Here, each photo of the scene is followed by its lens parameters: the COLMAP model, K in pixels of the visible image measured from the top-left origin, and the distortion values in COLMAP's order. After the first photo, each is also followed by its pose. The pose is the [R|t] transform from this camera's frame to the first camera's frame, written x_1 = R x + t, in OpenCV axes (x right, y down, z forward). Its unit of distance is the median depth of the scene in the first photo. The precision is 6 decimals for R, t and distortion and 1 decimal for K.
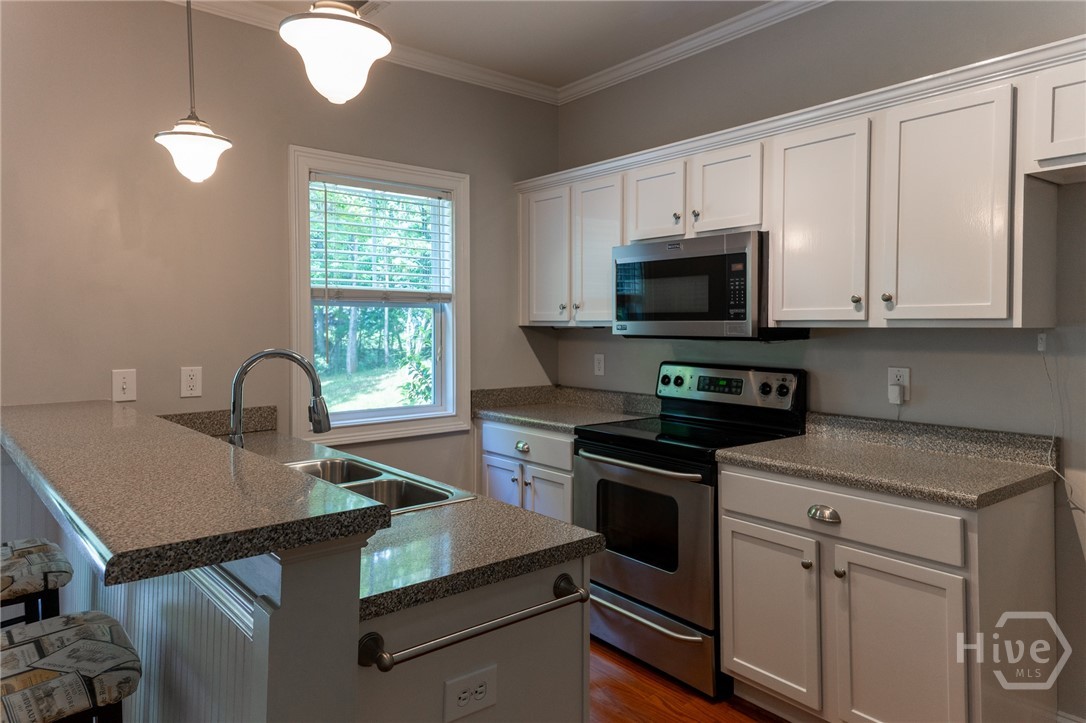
lens RADIAL K [[719.0, 0, 541.5], [0, 719.0, 332.1], [0, 0, 1]] dist [0.128744, -0.000369]
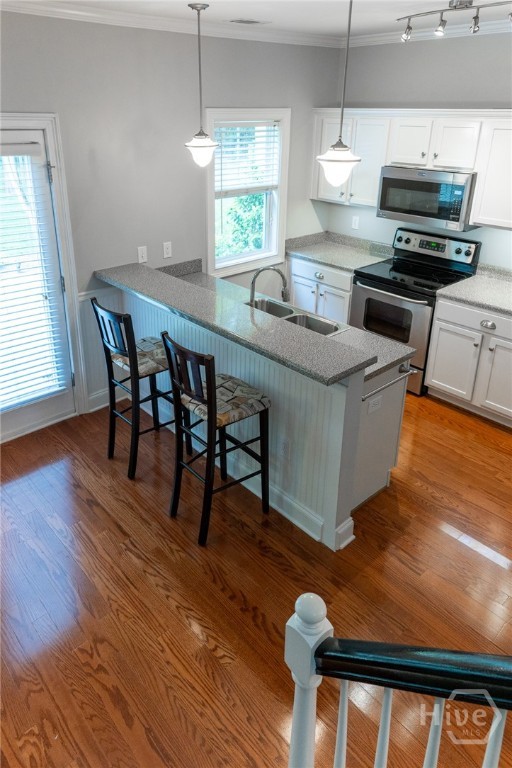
lens RADIAL K [[549.7, 0, 255.2], [0, 549.7, 310.1], [0, 0, 1]] dist [0.093101, 0.003471]
pose [[0.998157, 0.001066, 0.060675, -0.310787], [-0.021259, 0.942623, 0.333183, -0.251771], [-0.056839, -0.333859, 0.940908, -0.388105]]
